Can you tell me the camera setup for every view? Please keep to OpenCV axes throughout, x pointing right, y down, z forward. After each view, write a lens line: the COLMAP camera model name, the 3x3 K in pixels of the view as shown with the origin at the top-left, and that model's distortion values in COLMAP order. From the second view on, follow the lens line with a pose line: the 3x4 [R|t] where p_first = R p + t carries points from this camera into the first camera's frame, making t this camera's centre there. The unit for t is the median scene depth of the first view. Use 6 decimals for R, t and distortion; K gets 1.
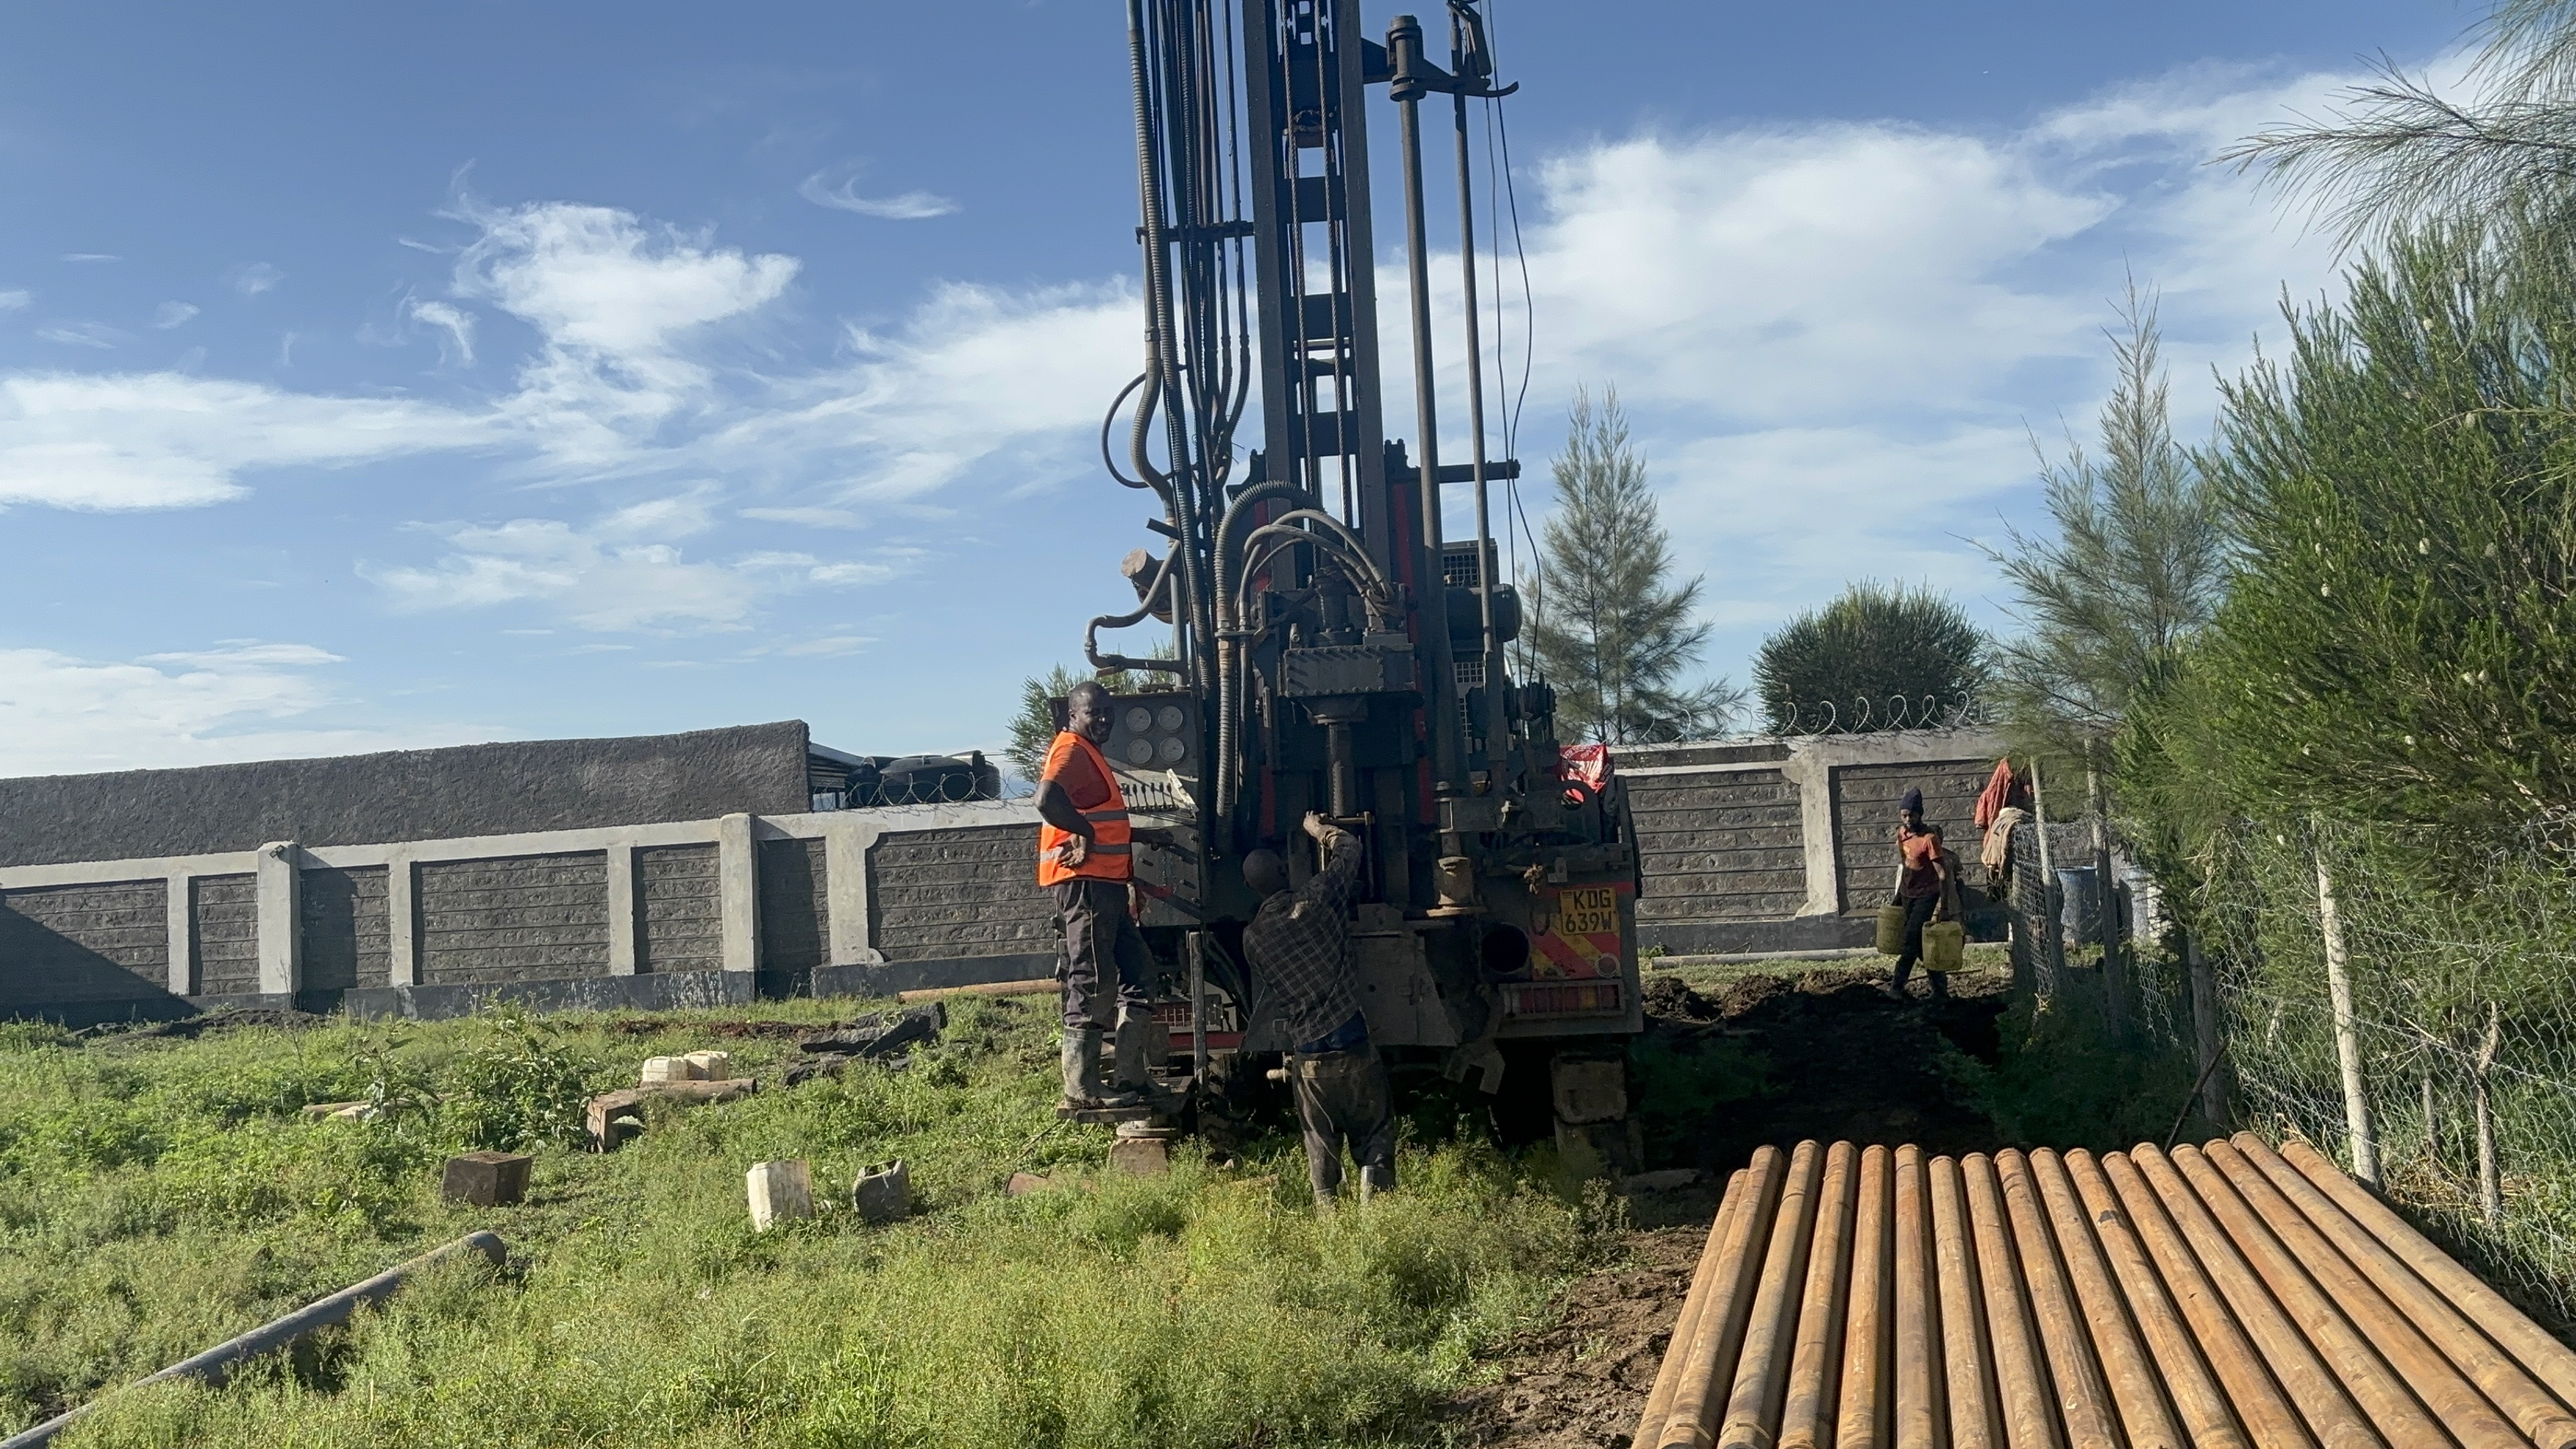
lens RADIAL K [[2394.9, 0, 1220.4], [0, 2394.9, 659.6], [0, 0, 1]] dist [0.135216, 0.000659]
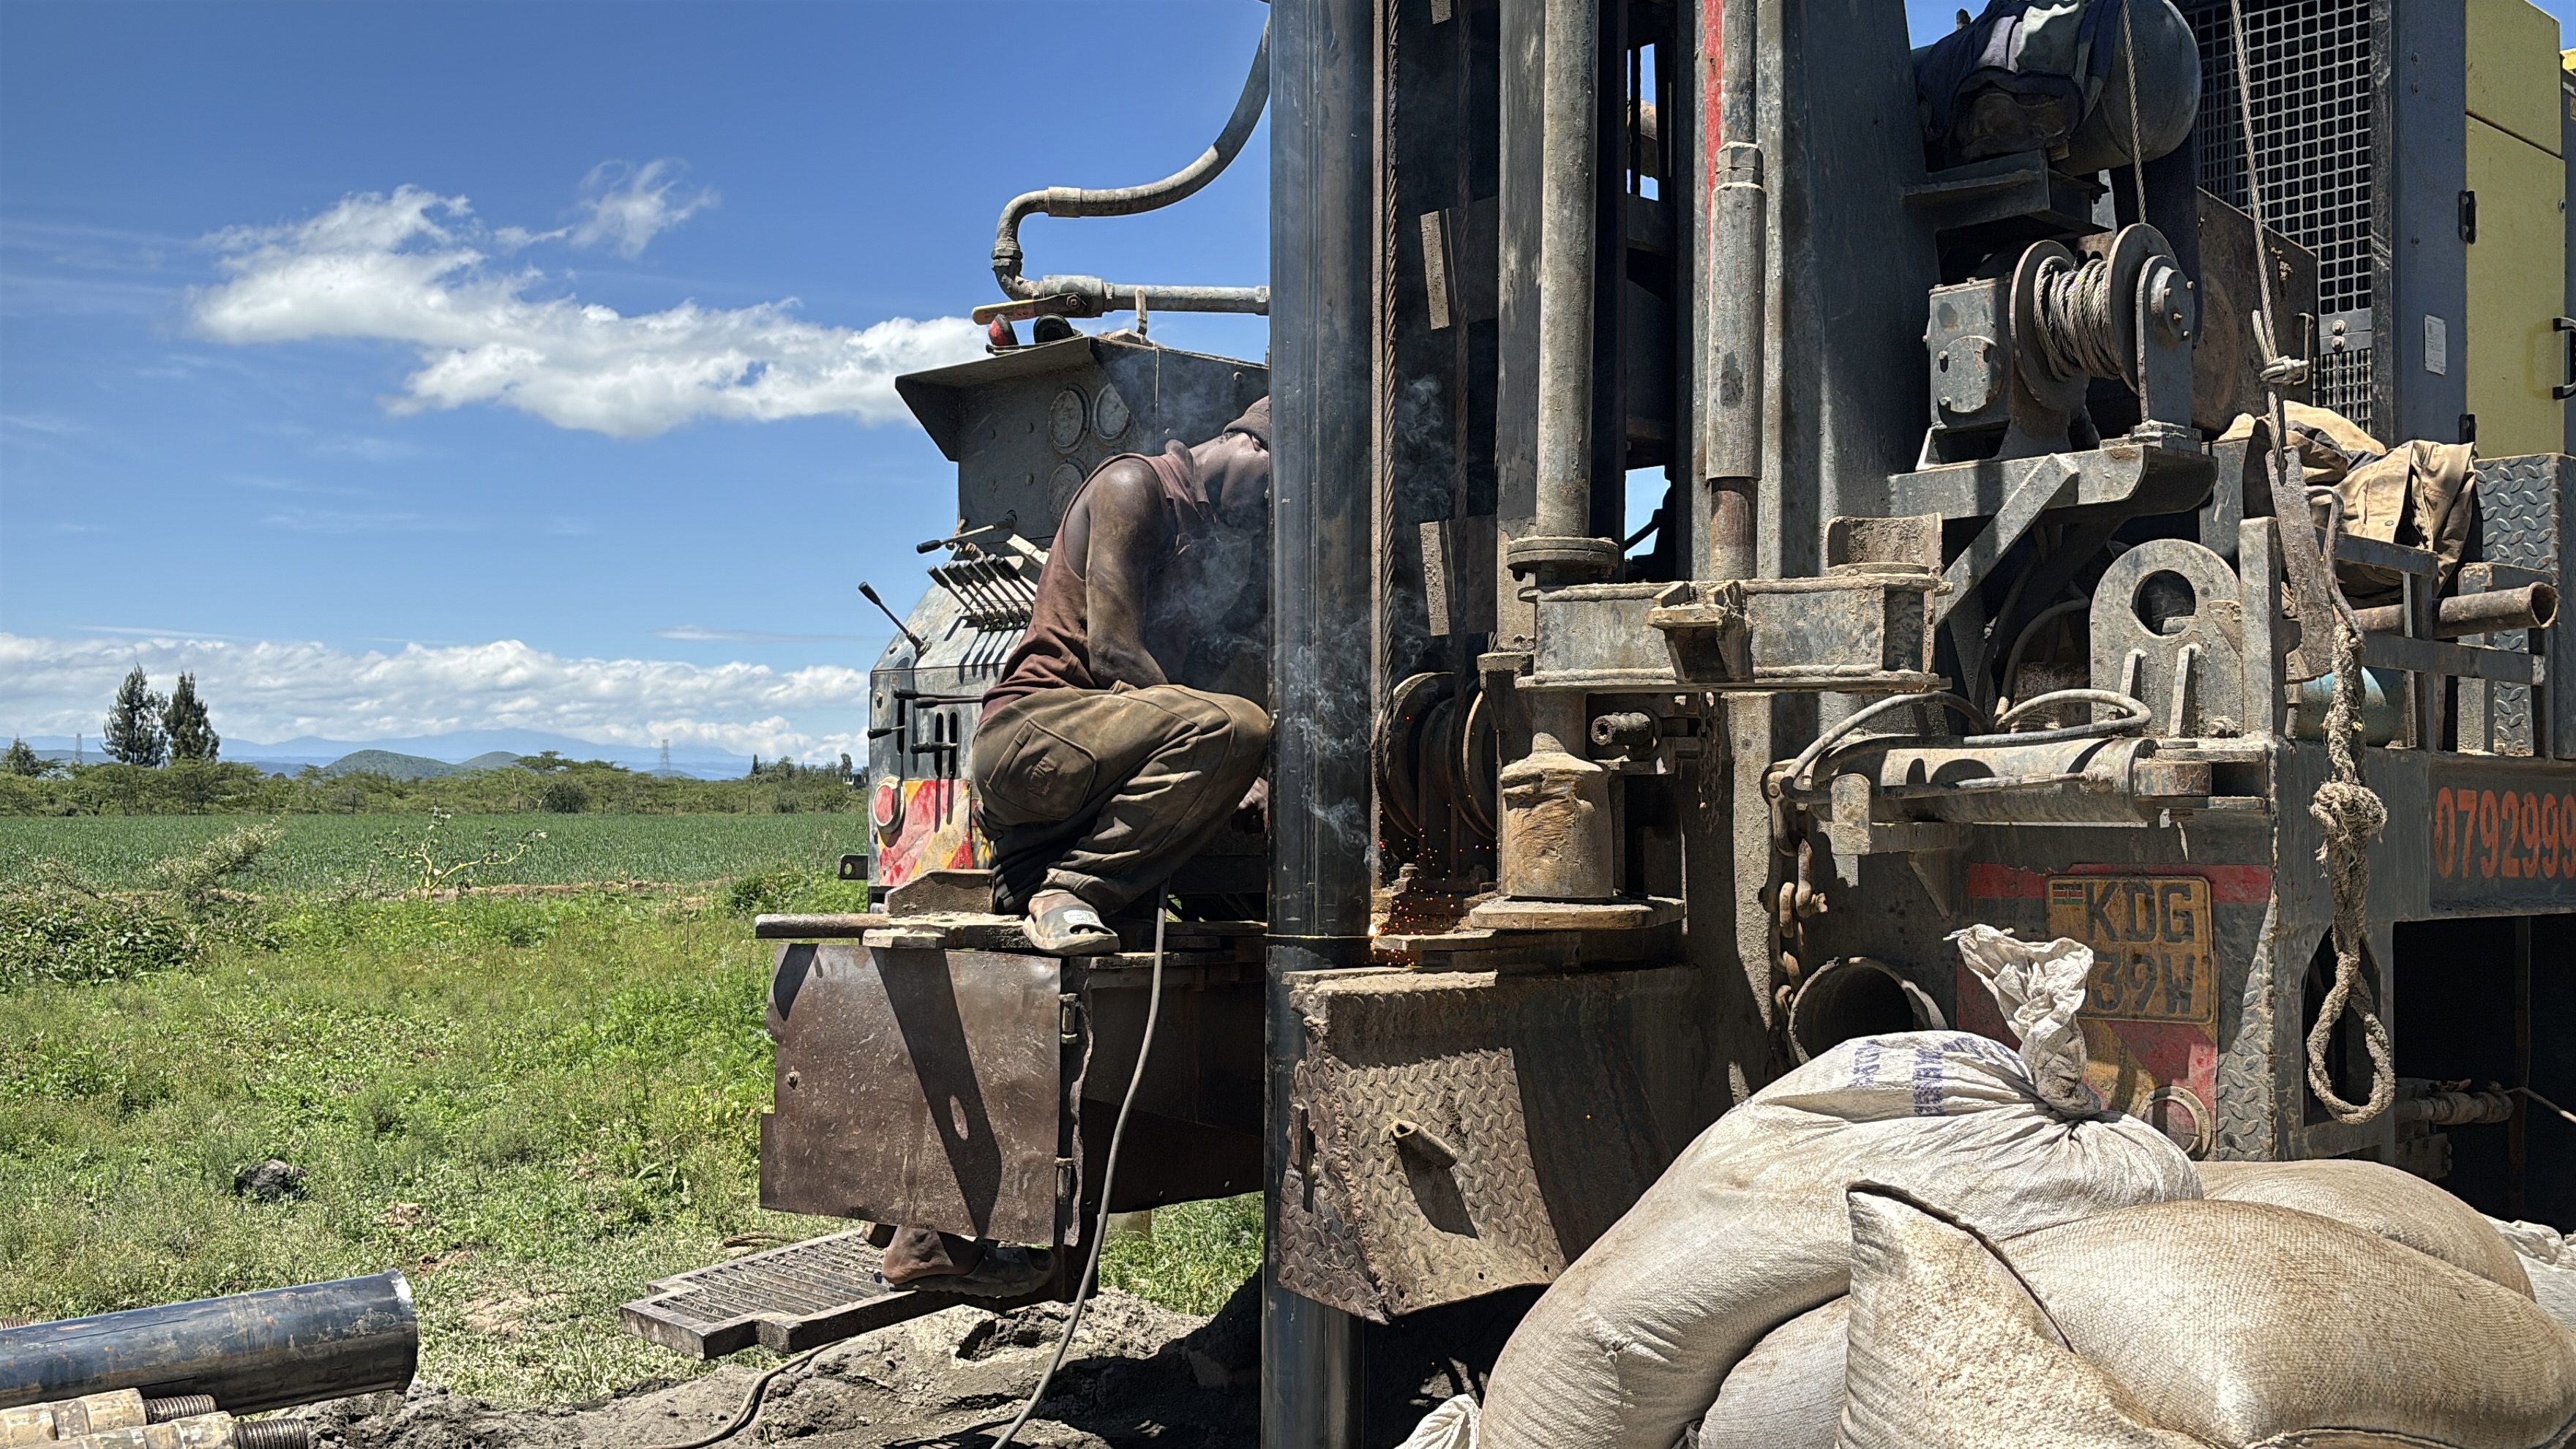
lens RADIAL K [[2388.4, 0, 1275.0], [0, 2388.4, 728.0], [0, 0, 1]] dist [0.223492, -0.926171]
pose [[0.736784, 0.032385, -0.675352, 0.105005], [0.021019, 0.997272, 0.070754, 0.018370], [0.675801, -0.066326, 0.734094, 0.252487]]
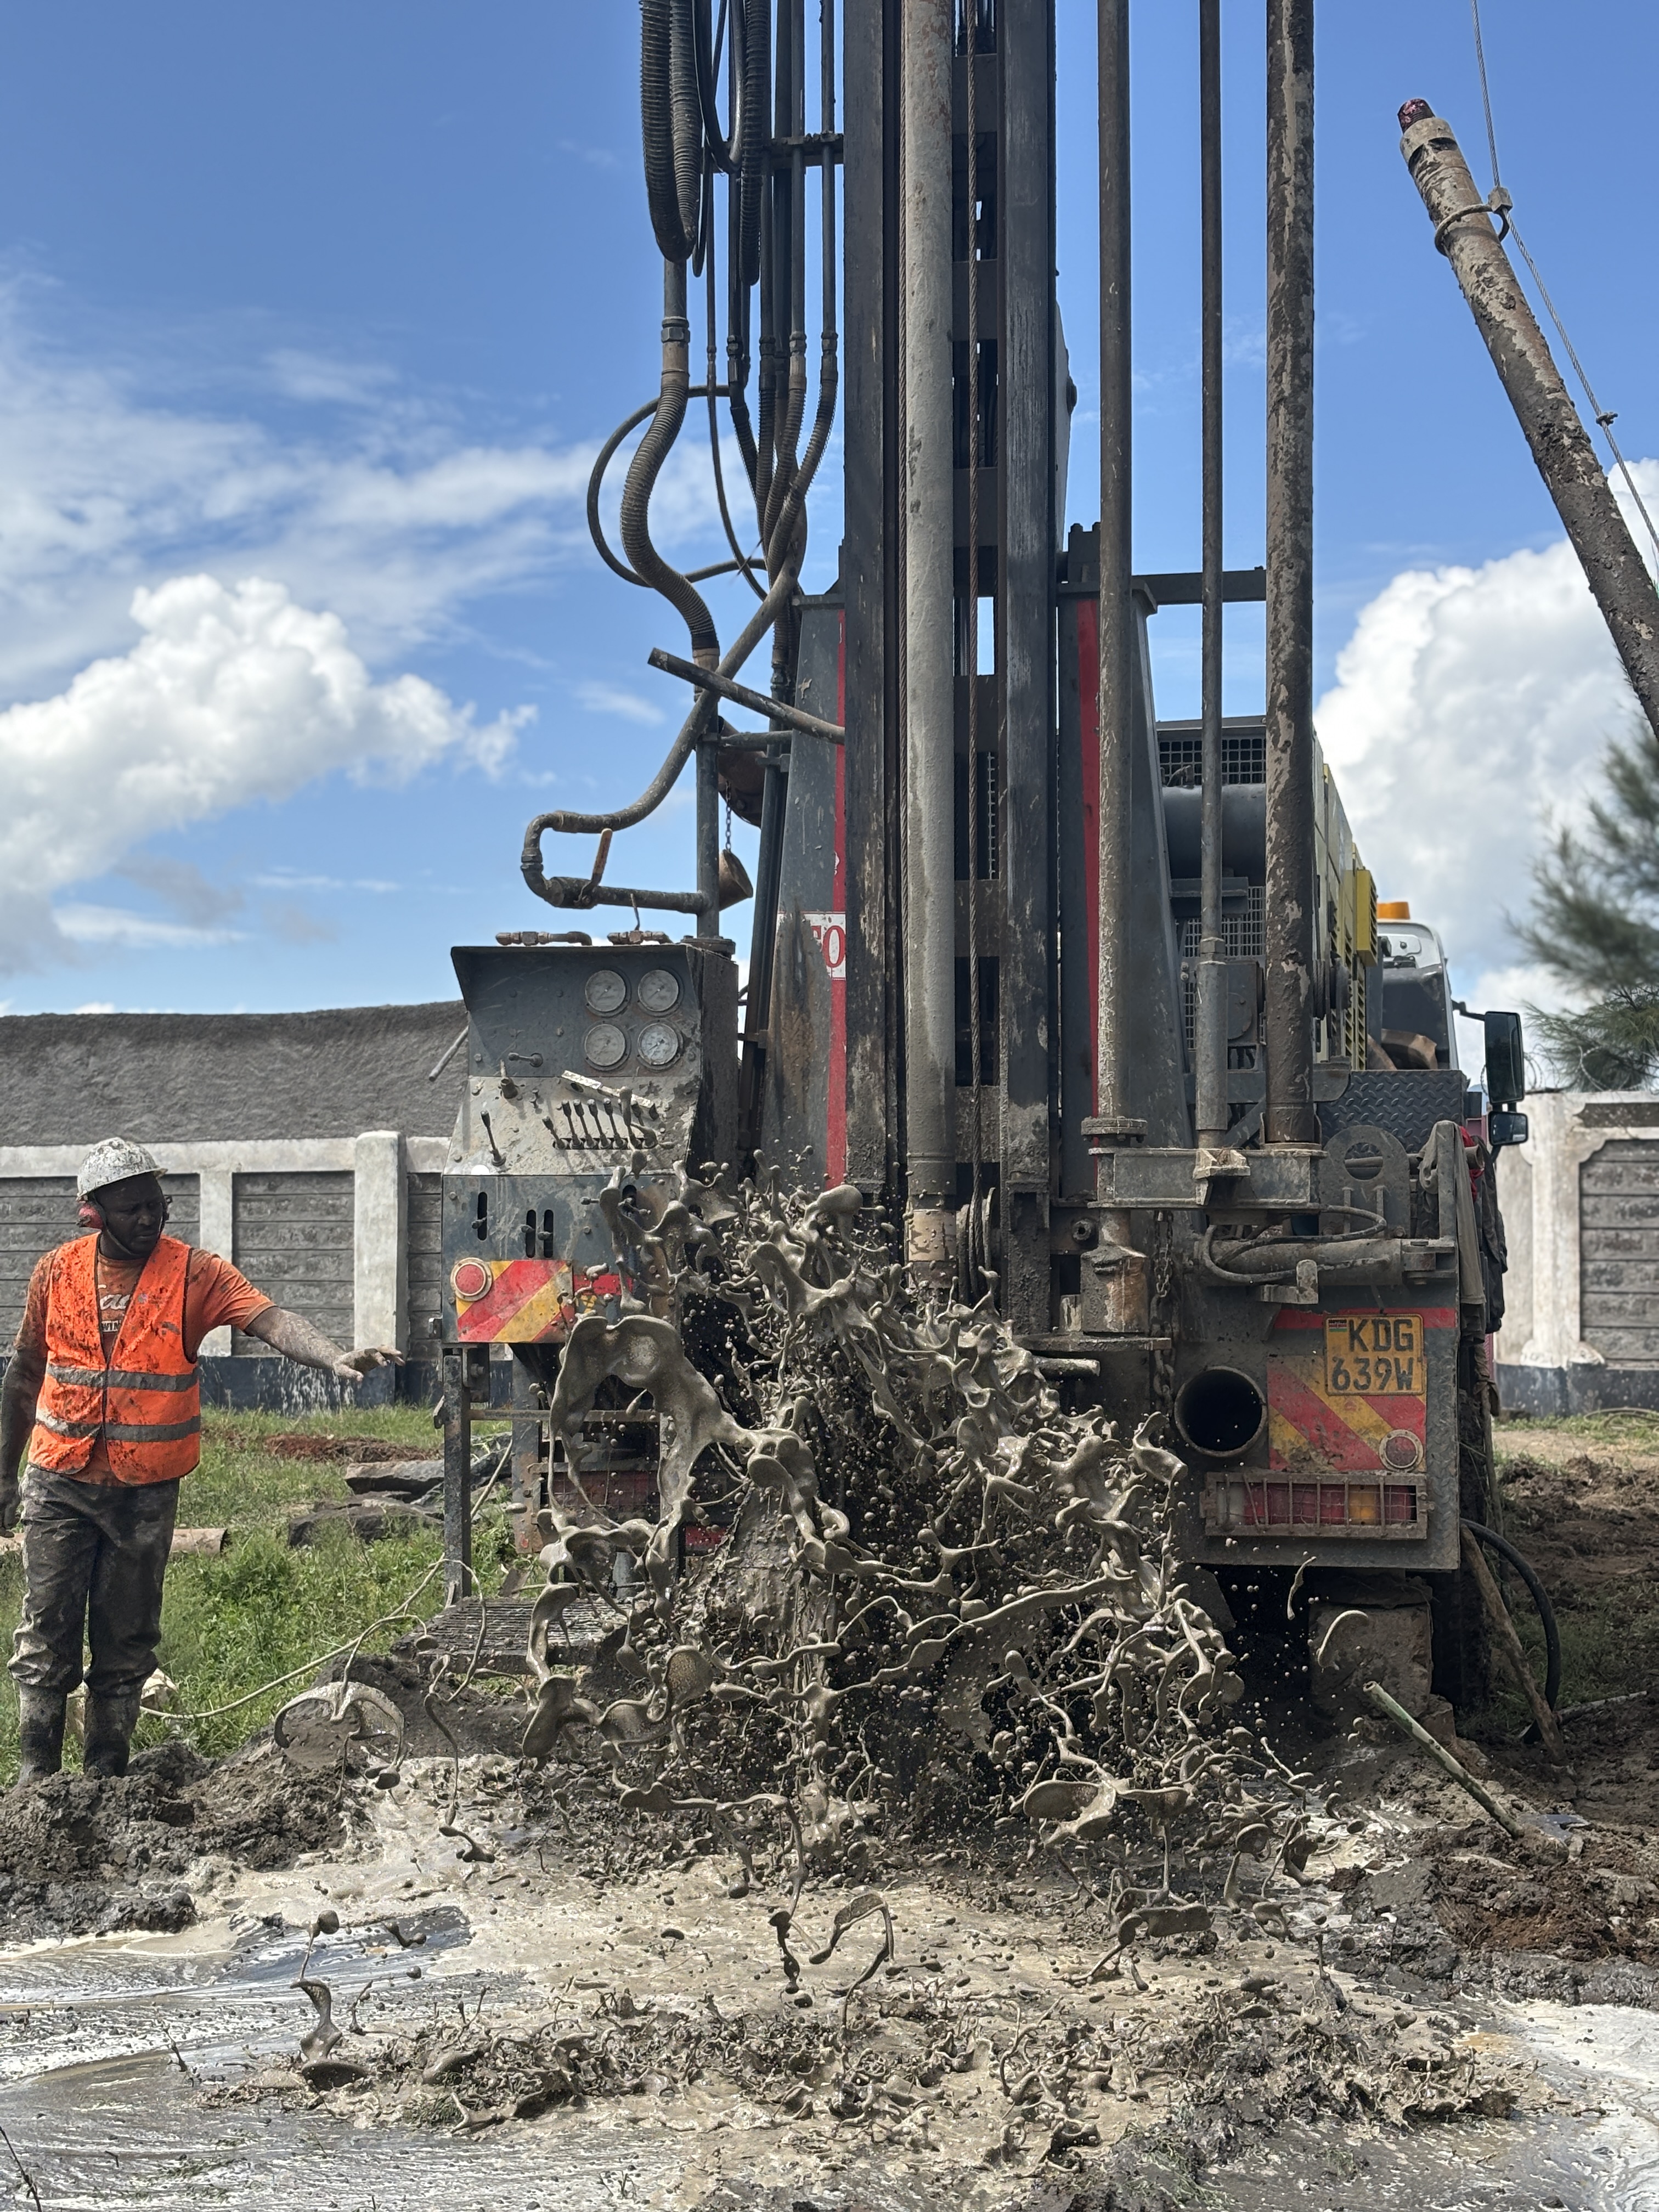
lens RADIAL K [[3388.2, 0, 829.5], [0, 3388.2, 1106.0], [0, 0, 1]] dist [0.230822, -1.095995]
pose [[0.991890, 0.046163, -0.118419, 0.043149], [-0.040407, 0.997903, 0.050559, 0.003180], [0.120504, -0.045364, 0.991676, 0.064510]]
